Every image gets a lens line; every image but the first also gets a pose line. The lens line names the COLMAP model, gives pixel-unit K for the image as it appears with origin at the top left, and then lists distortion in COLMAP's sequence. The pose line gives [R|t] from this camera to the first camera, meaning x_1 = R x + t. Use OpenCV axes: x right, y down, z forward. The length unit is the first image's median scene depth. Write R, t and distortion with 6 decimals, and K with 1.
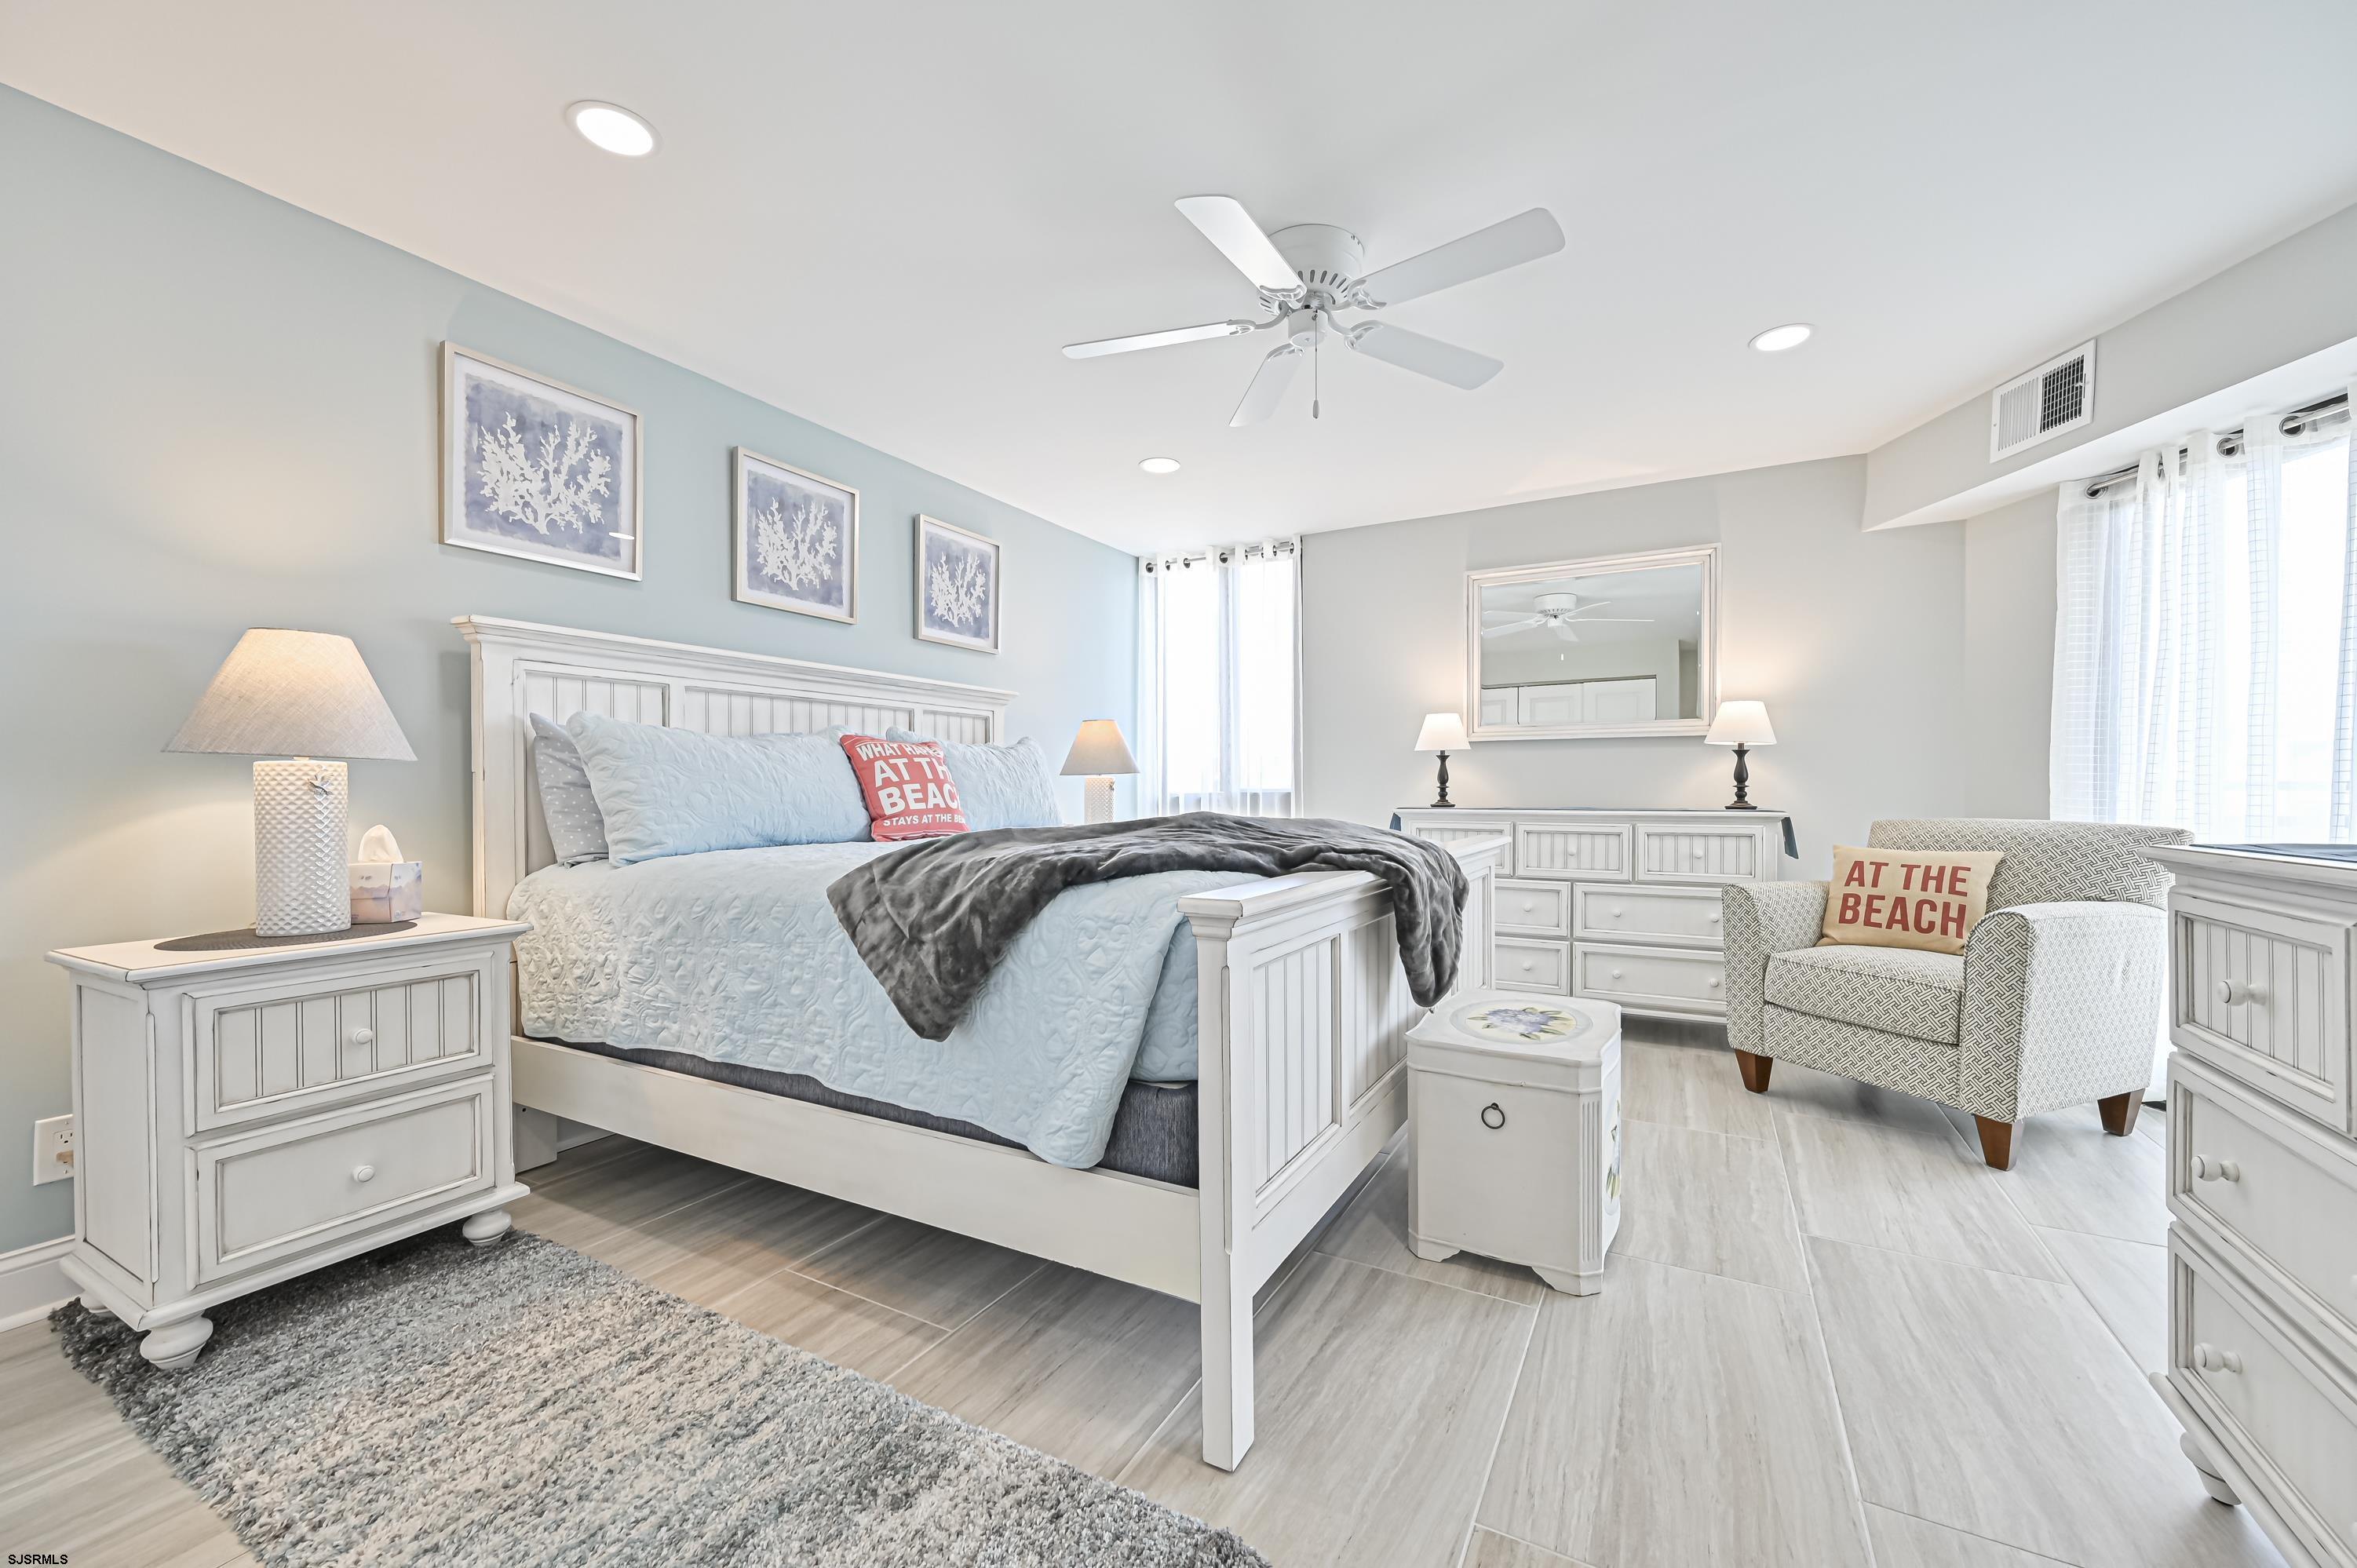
lens RADIAL K [[934.8, 0, 1176.7], [0, 934.8, 797.0], [0, 0, 1]] dist [-0.003622, 0.001141]
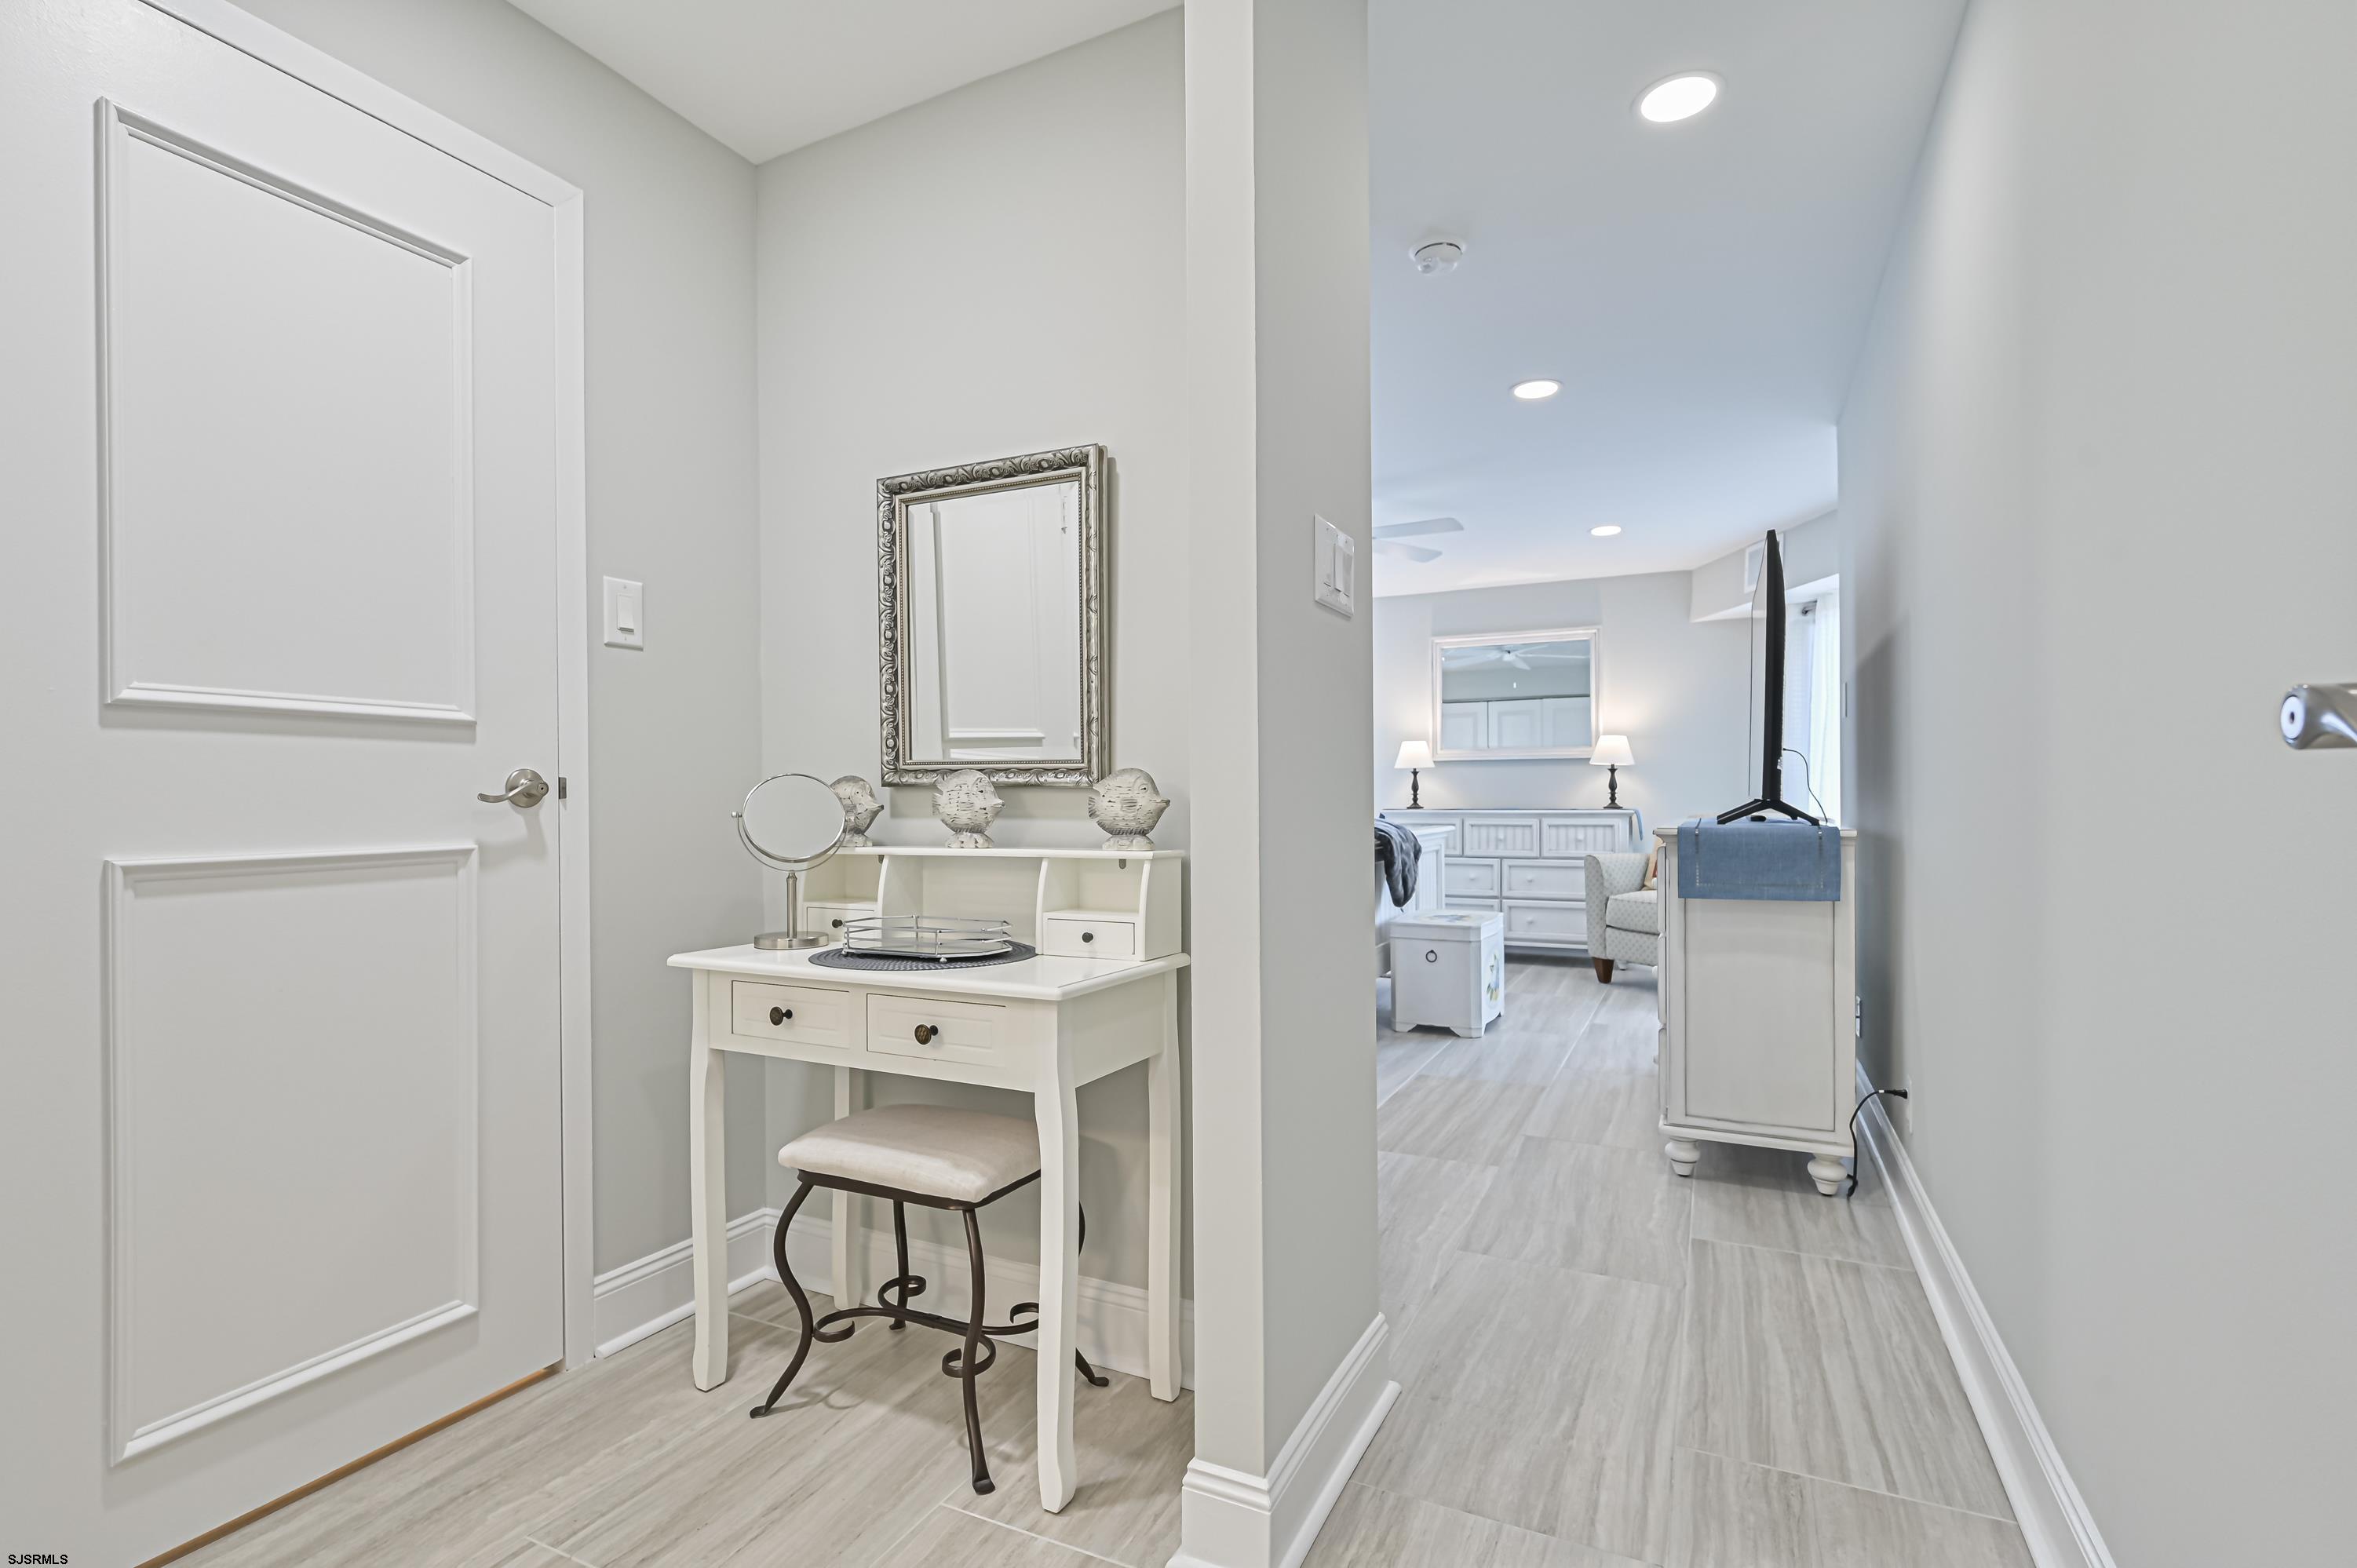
lens RADIAL K [[1156.1, 0, 1182.1], [0, 1156.1, 788.4], [0, 0, 1]] dist [-0.005718, -0.000073]
pose [[0.997968, -0.003846, 0.063600, -0.243186], [0.004624, 0.999916, -0.012099, 0.000029], [-0.063549, 0.012369, 0.997902, -0.991573]]
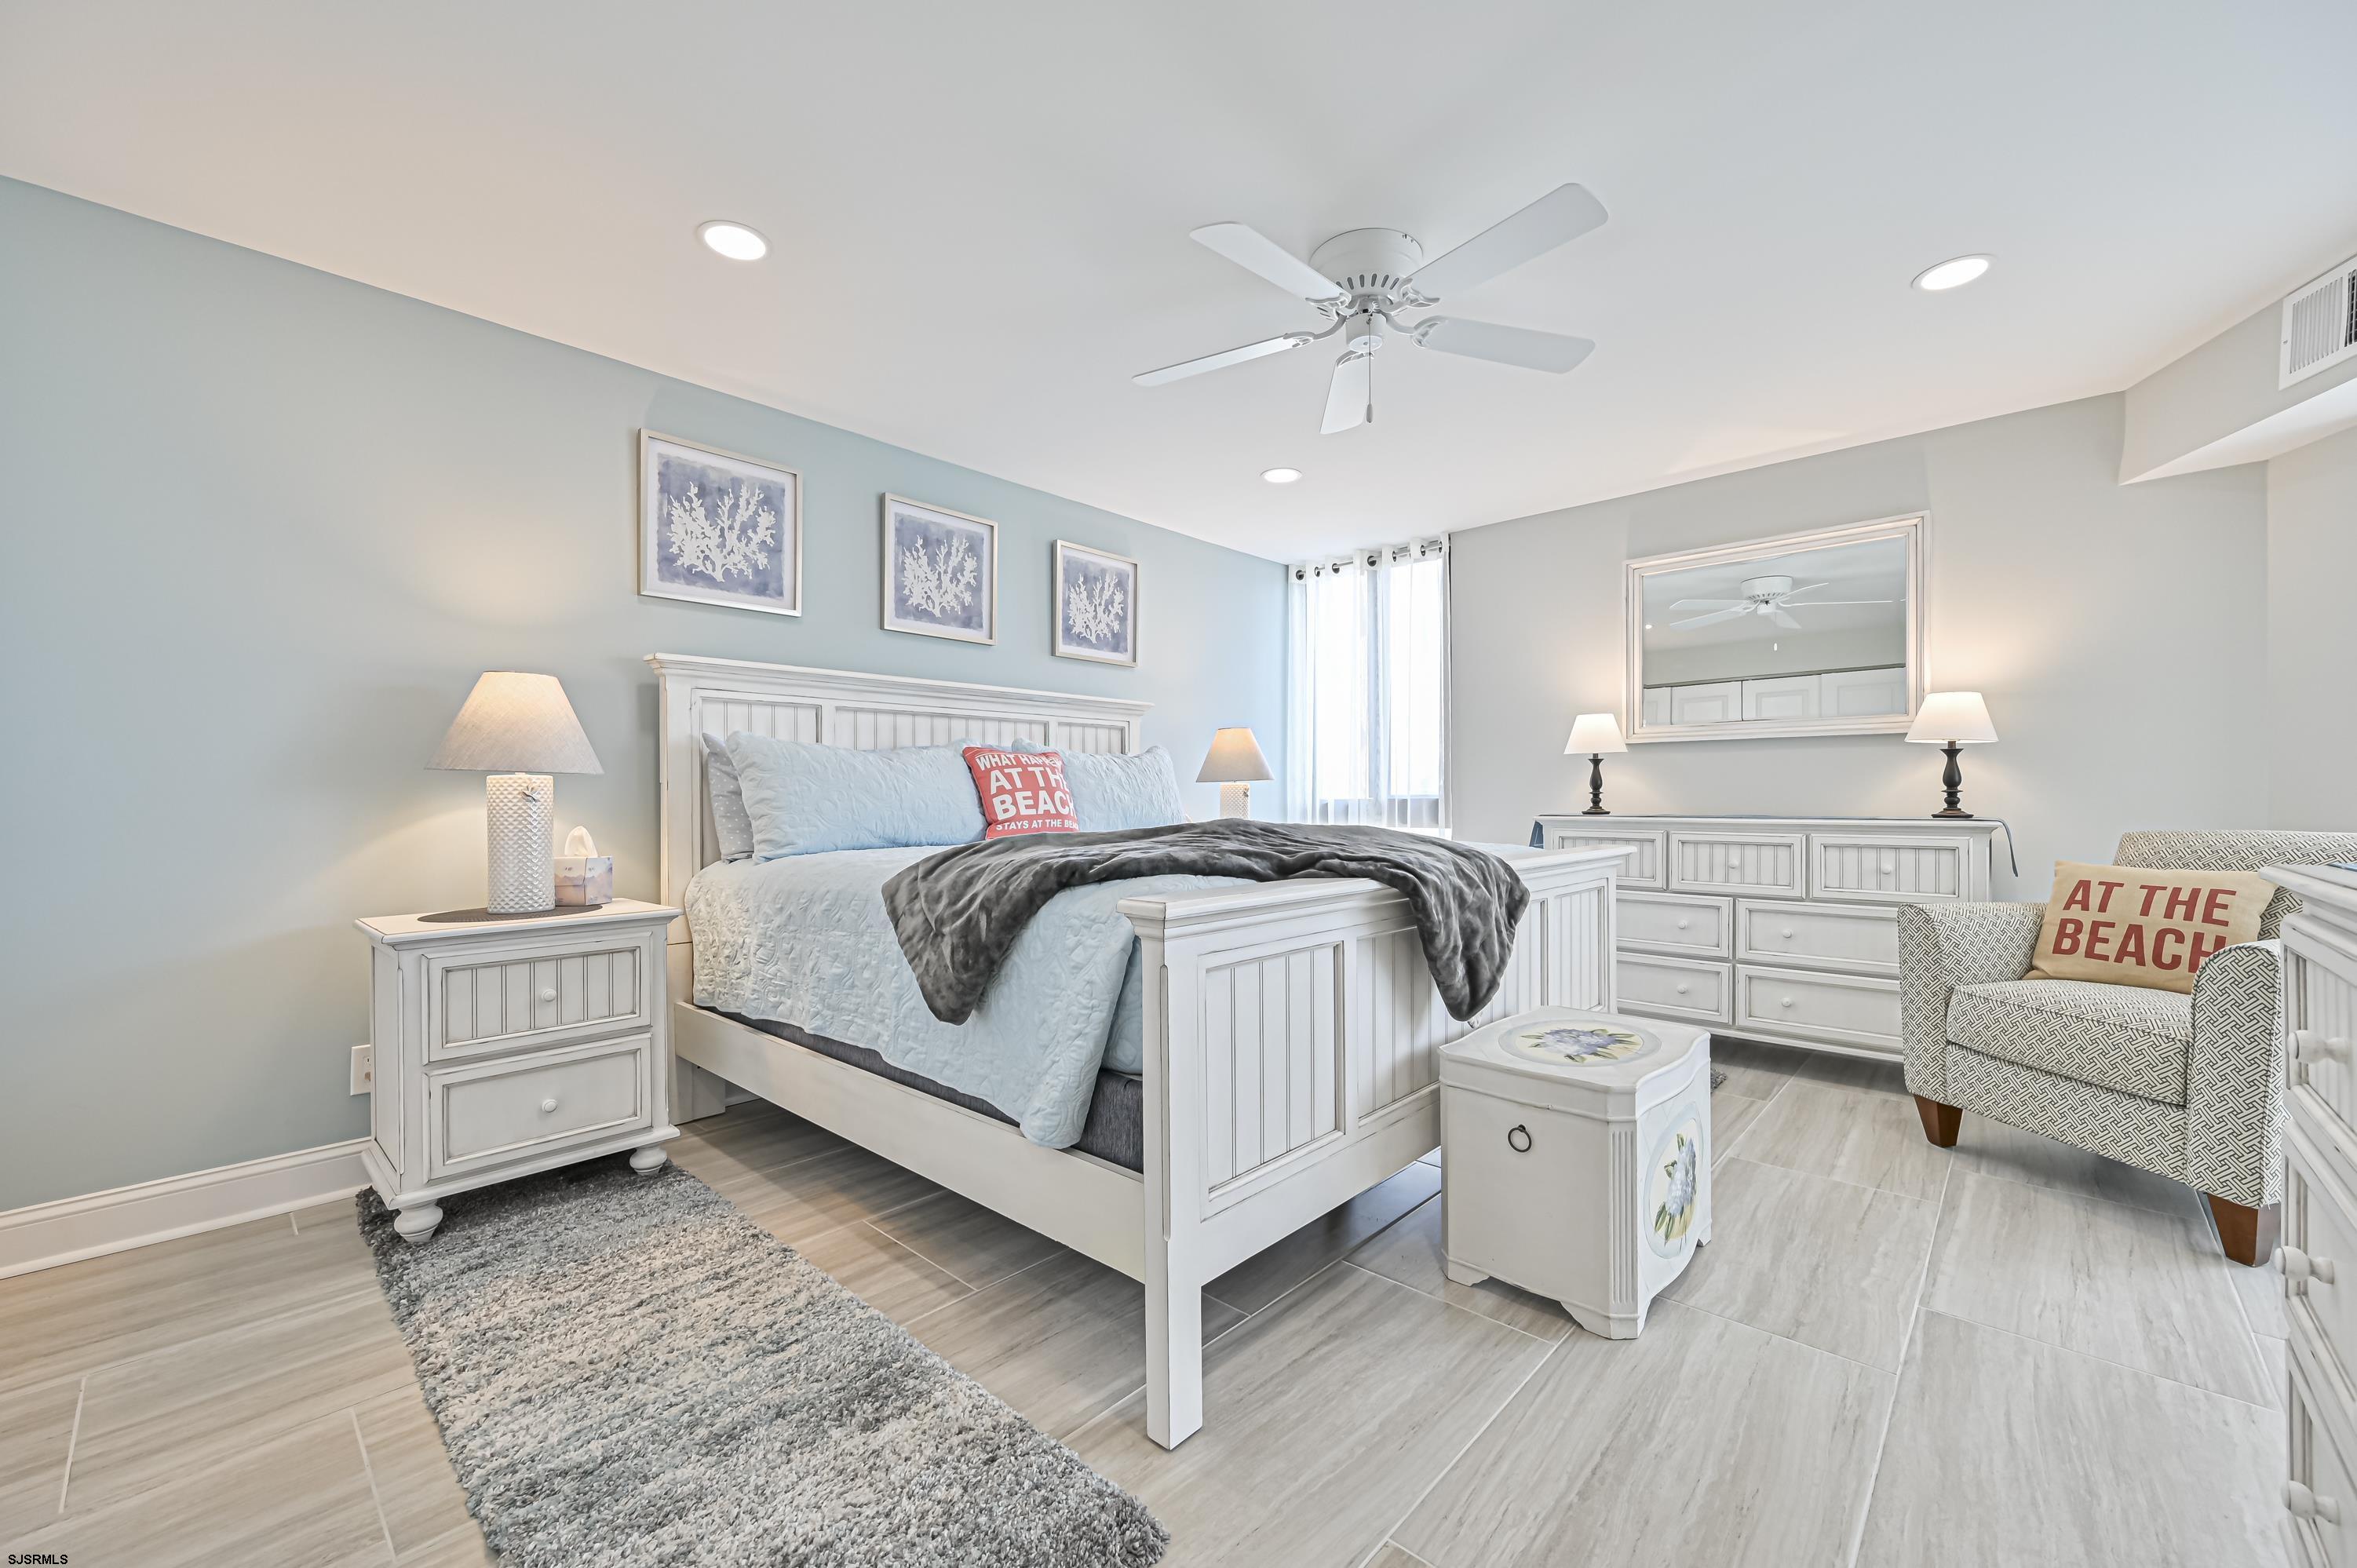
lens RADIAL K [[934.8, 0, 1177.8], [0, 934.8, 796.4], [0, 0, 1]] dist [-0.003622, 0.001141]
pose [[0.970833, -0.001618, -0.239752, 0.149518], [-0.000087, 0.999975, -0.007102, -0.000620], [0.239758, 0.006916, 0.970808, -0.008170]]
